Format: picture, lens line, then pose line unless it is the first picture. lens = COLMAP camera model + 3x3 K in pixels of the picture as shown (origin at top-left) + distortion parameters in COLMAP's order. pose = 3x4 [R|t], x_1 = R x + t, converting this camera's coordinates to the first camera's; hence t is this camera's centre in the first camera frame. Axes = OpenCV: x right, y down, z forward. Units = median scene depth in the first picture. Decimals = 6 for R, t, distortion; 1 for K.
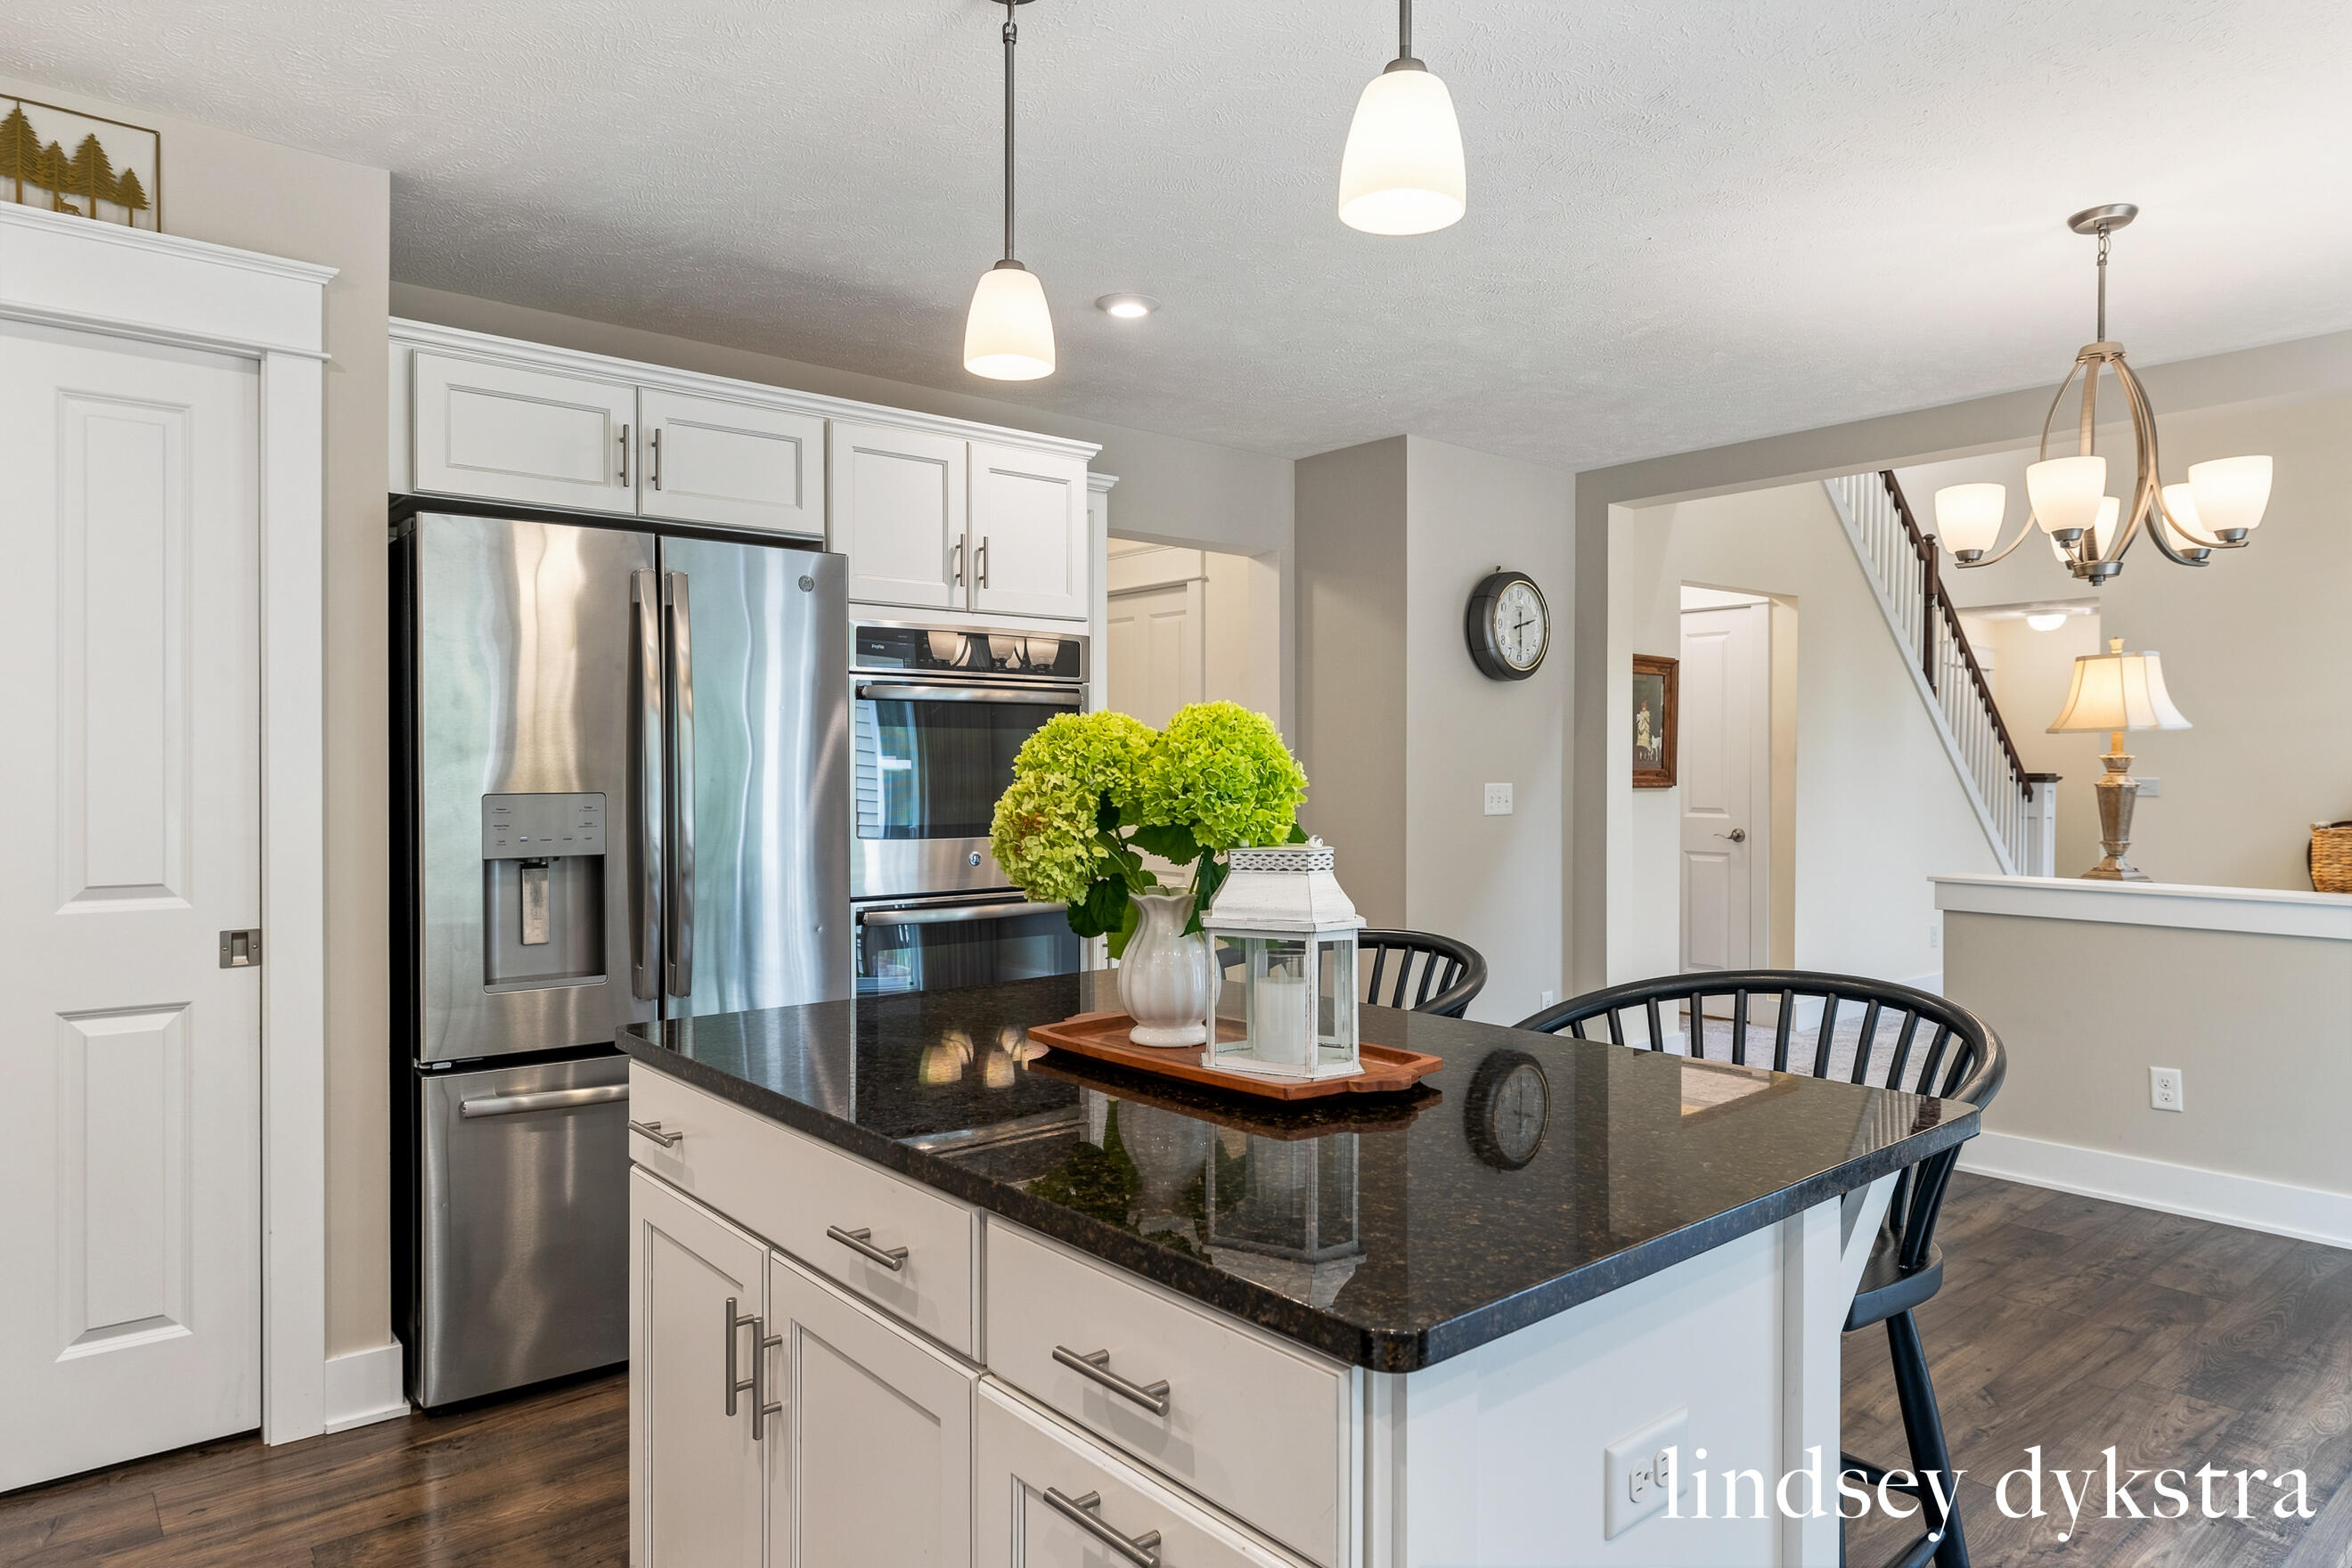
lens RADIAL K [[1419.4, 0, 1175.6], [0, 1419.4, 783.6], [0, 0, 1]] dist [-0.002853, -0.000931]
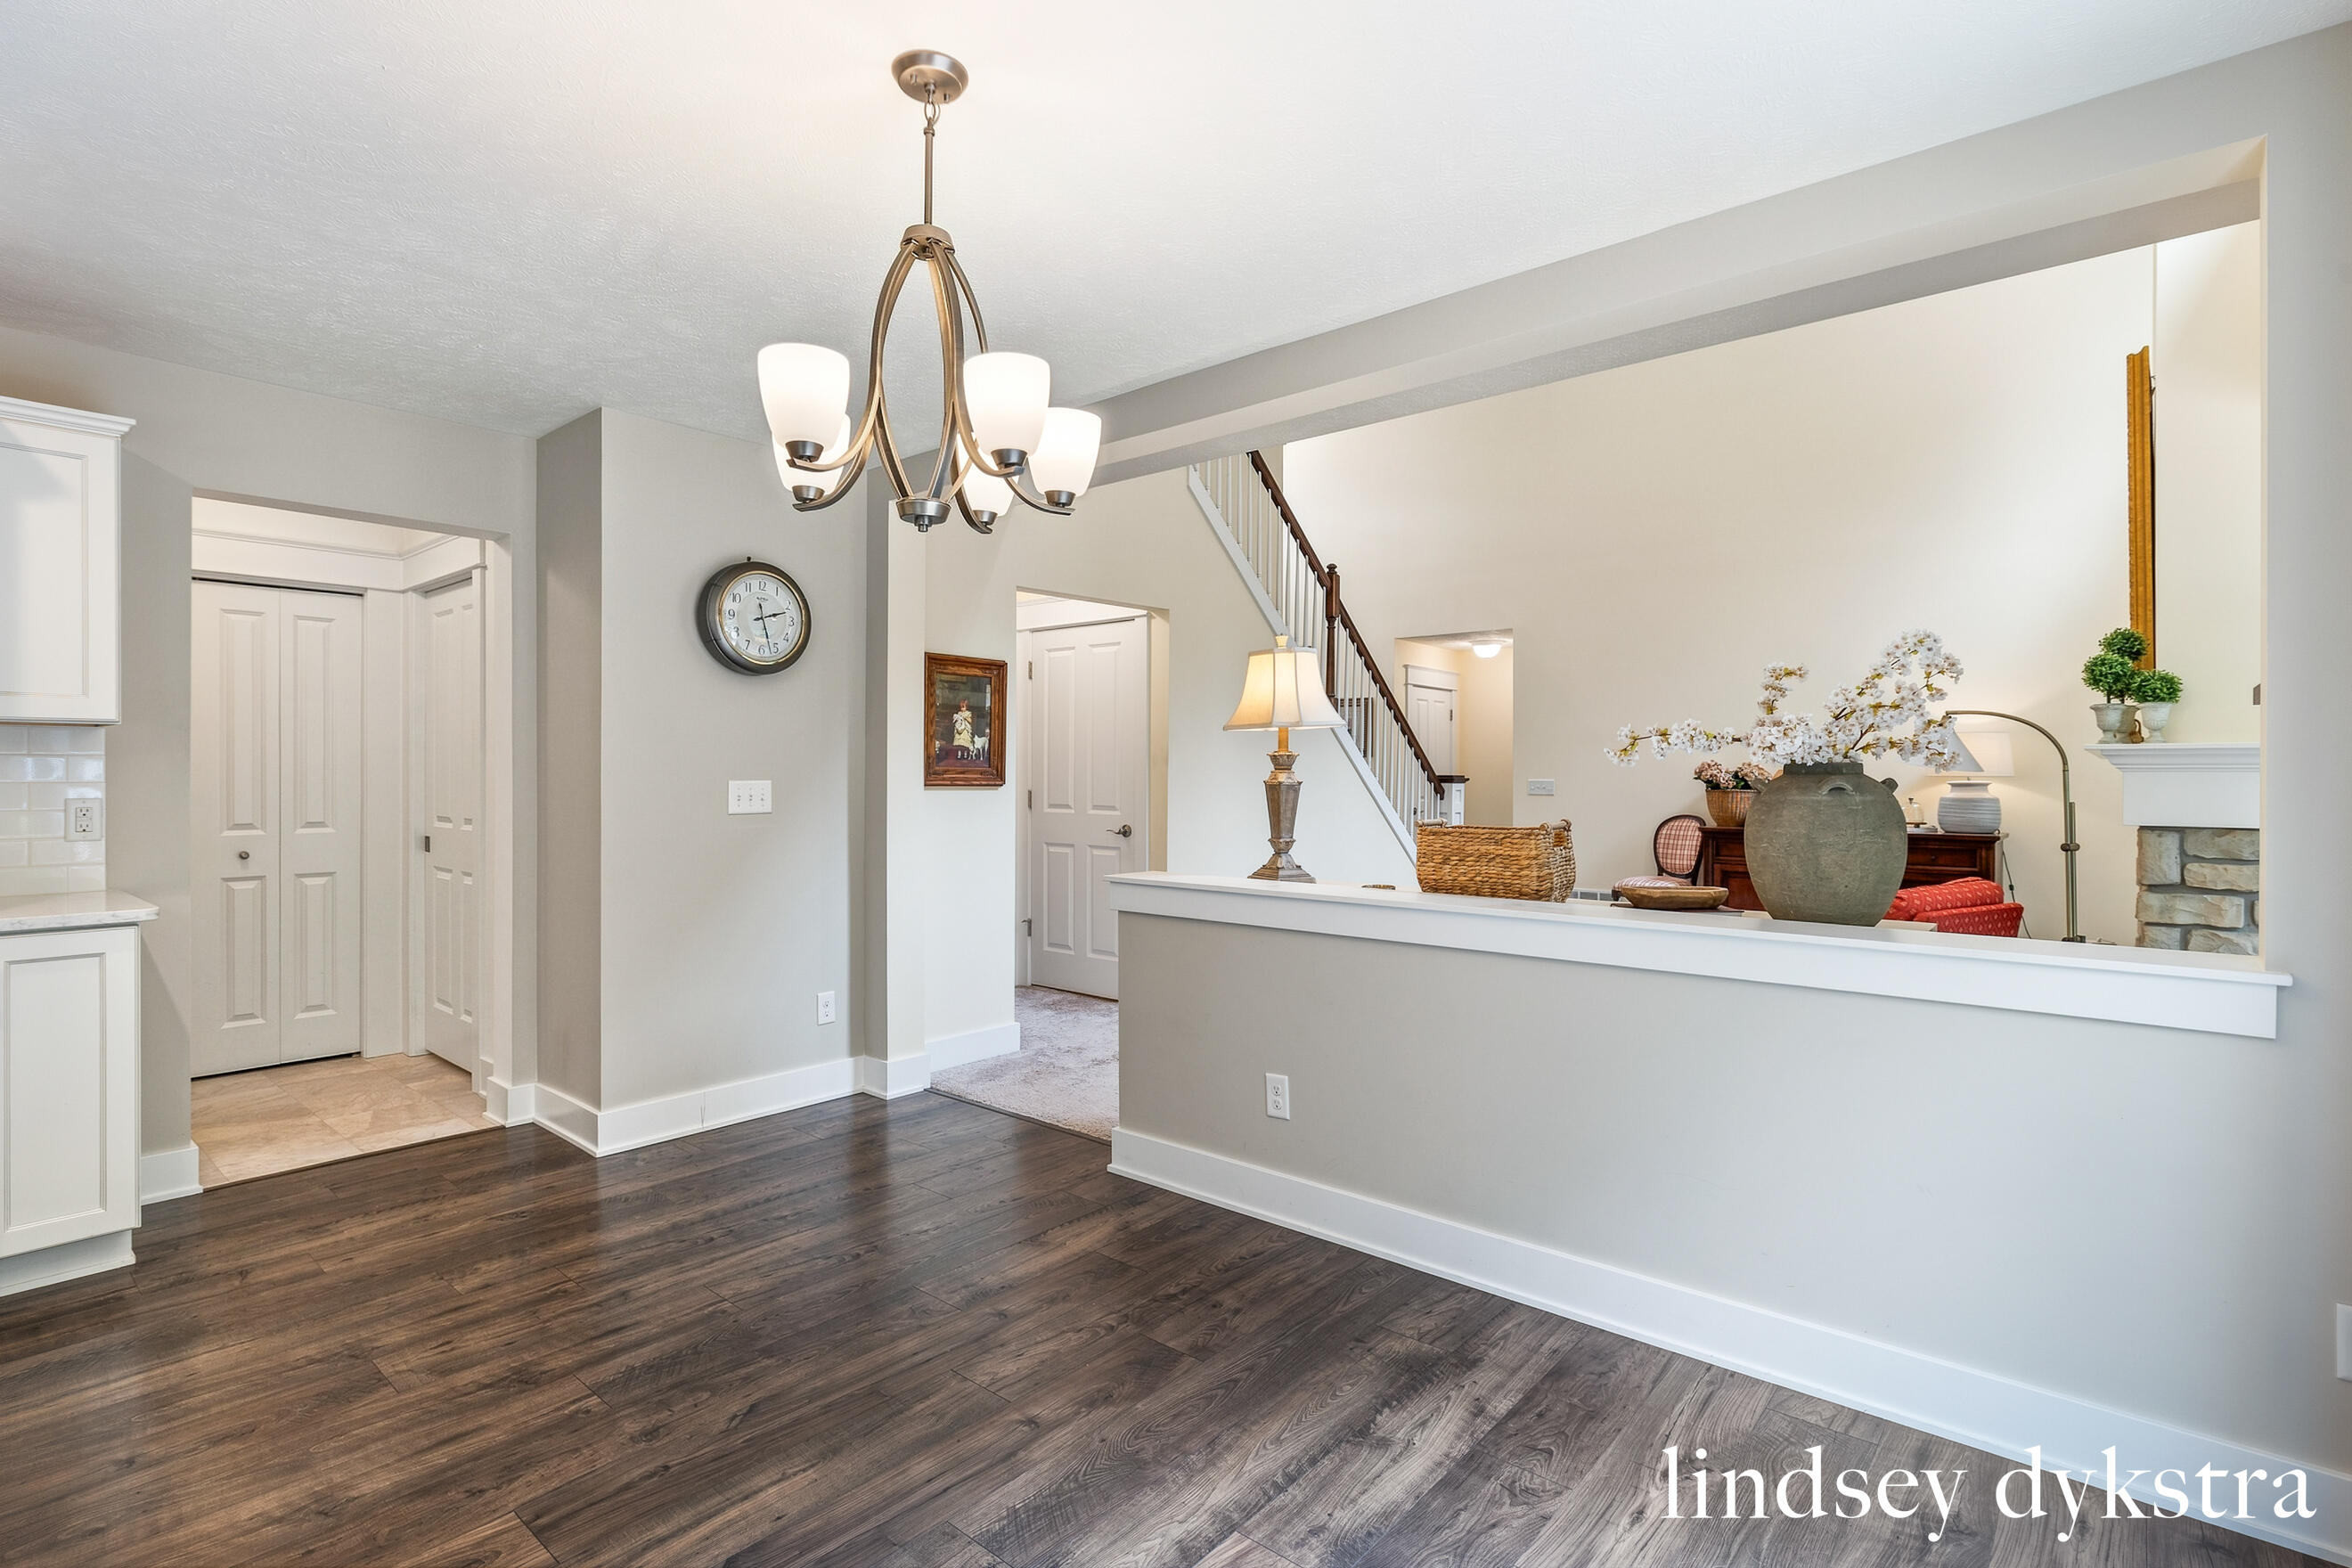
lens RADIAL K [[1126.8, 0, 1176.0], [0, 1126.8, 784.0], [0, 0, 1]] dist [-0.002635, -0.000278]
pose [[0.986686, 0.000614, 0.162638, 0.396098], [-0.000412, 0.999999, -0.001271, 0.002546], [-0.162639, 0.001187, 0.986685, 0.197000]]
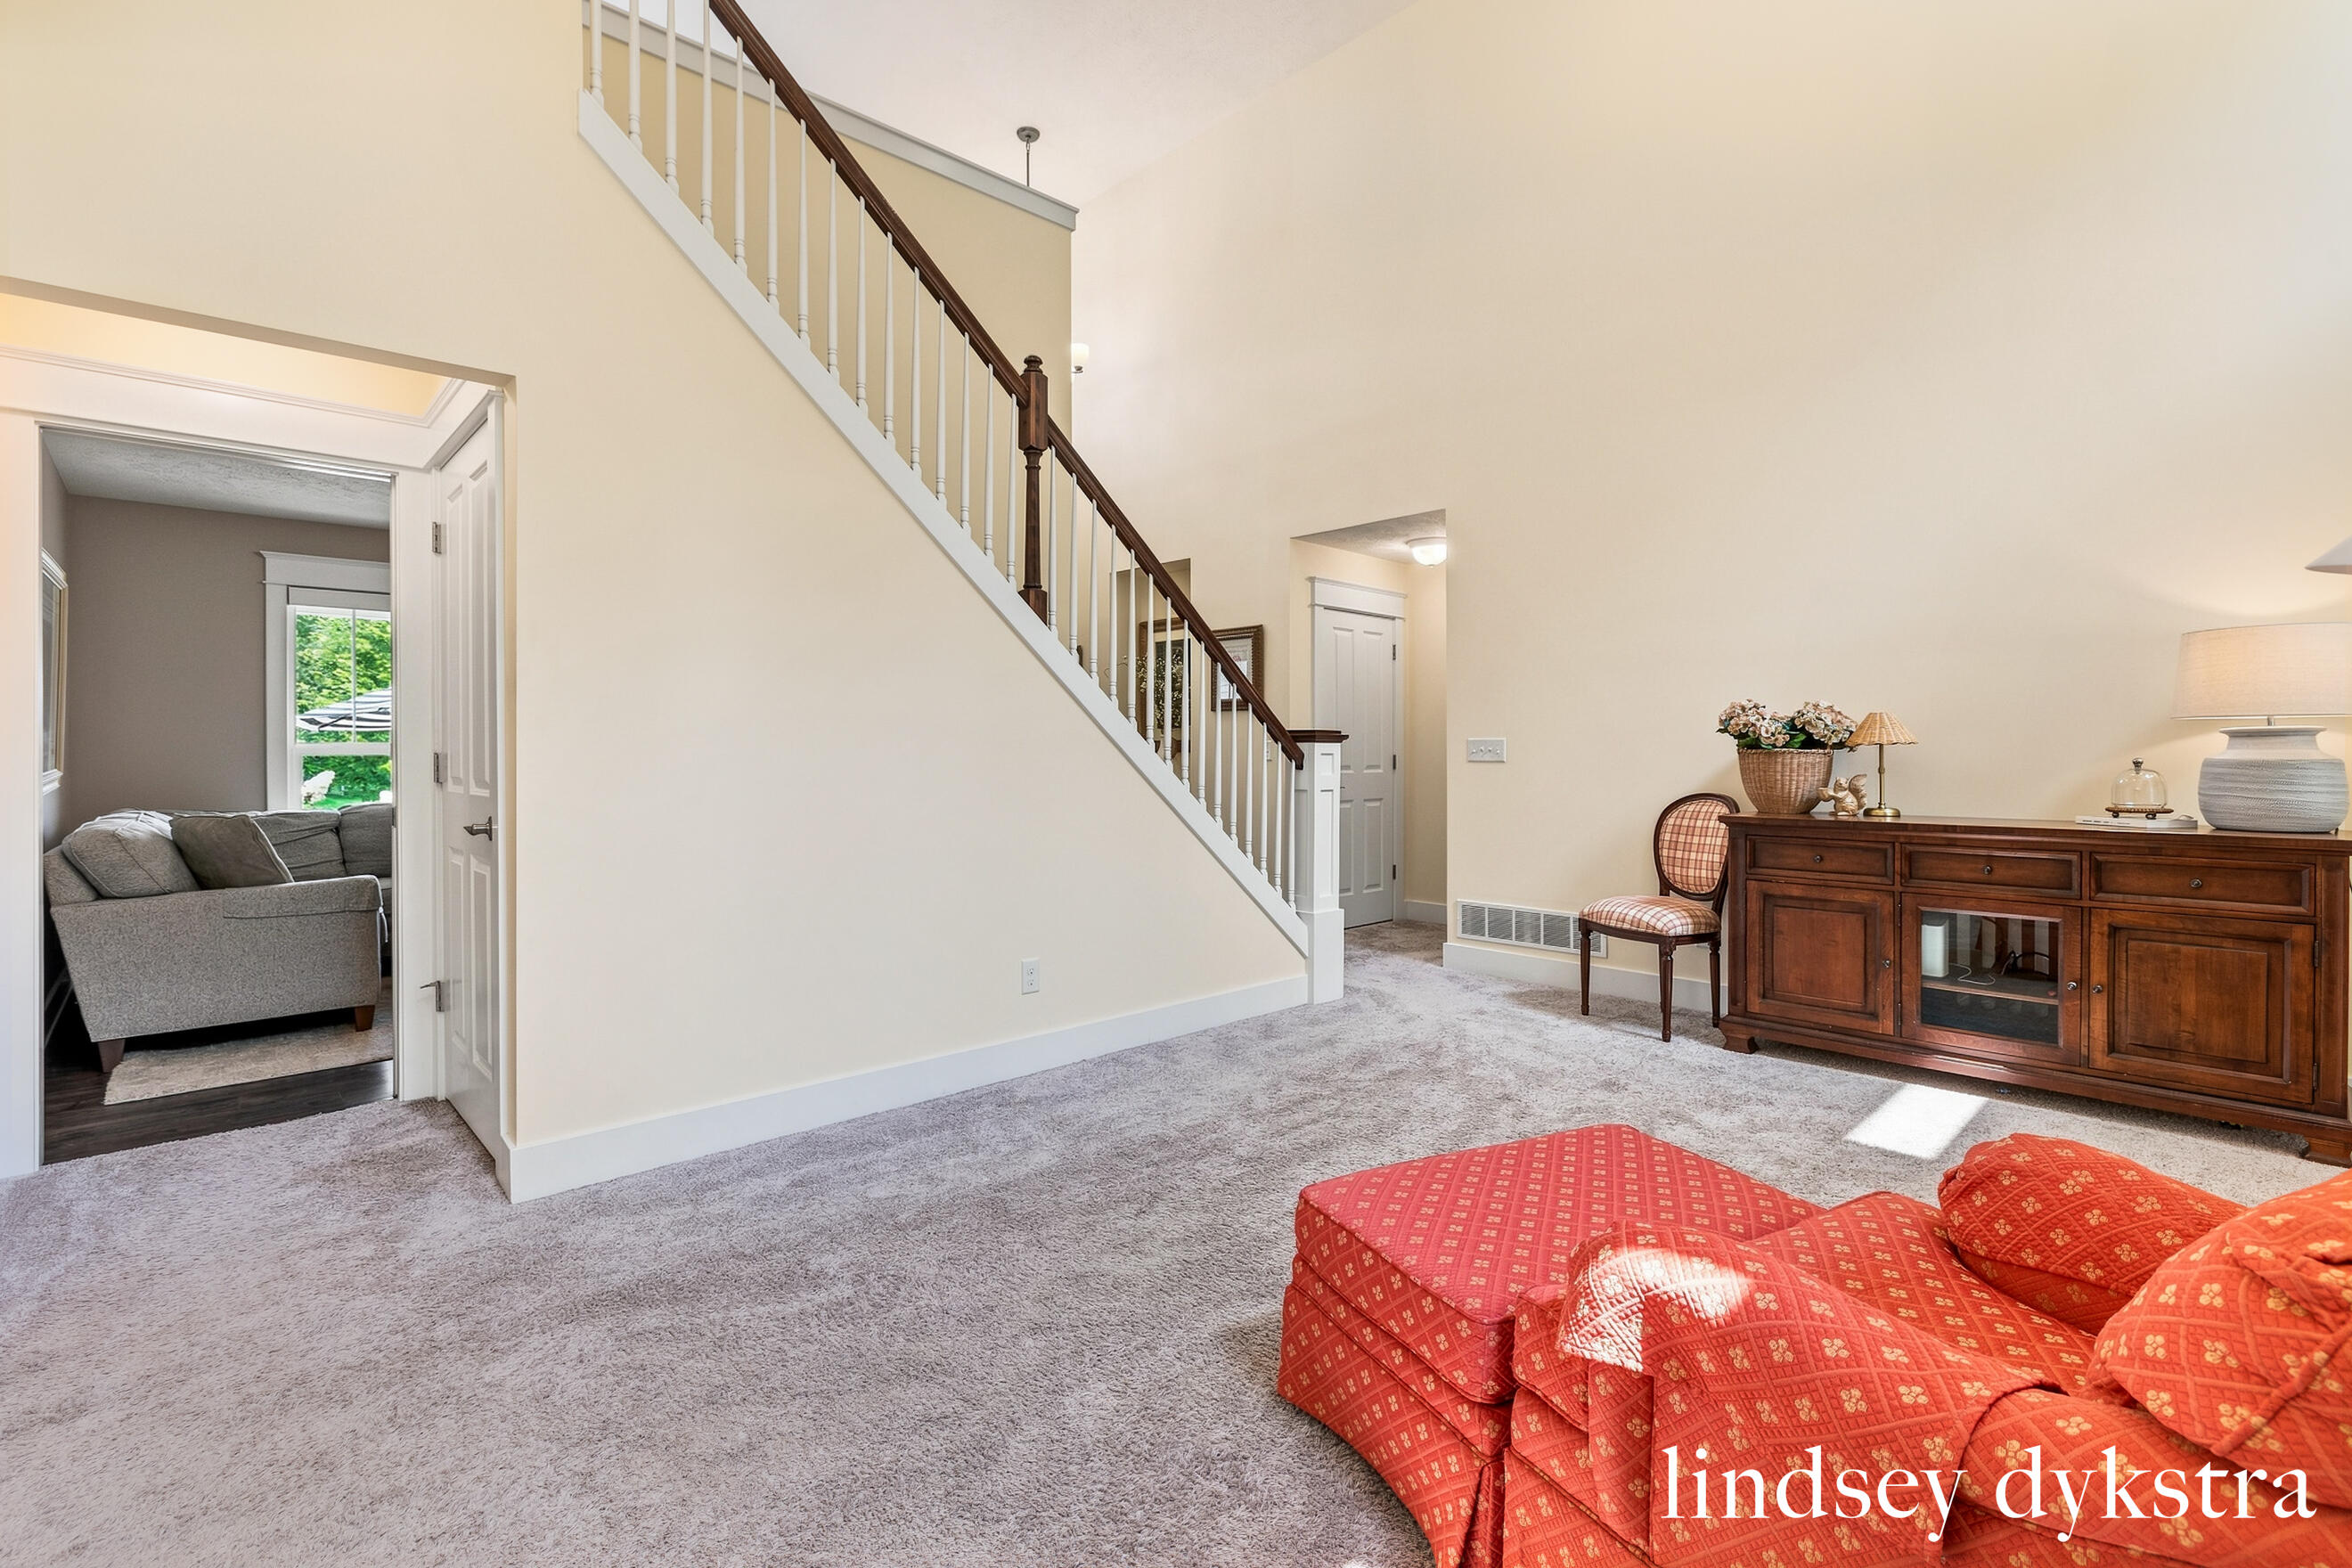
lens RADIAL K [[1062.0, 0, 1185.9], [0, 1062.0, 773.7], [0, 0, 1]] dist [-0.002553, -0.000203]
pose [[0.998483, -0.003736, 0.054930, 0.869686], [0.003262, 0.999957, 0.008707, 0.017627], [-0.054960, -0.008515, 0.998452, 0.772388]]
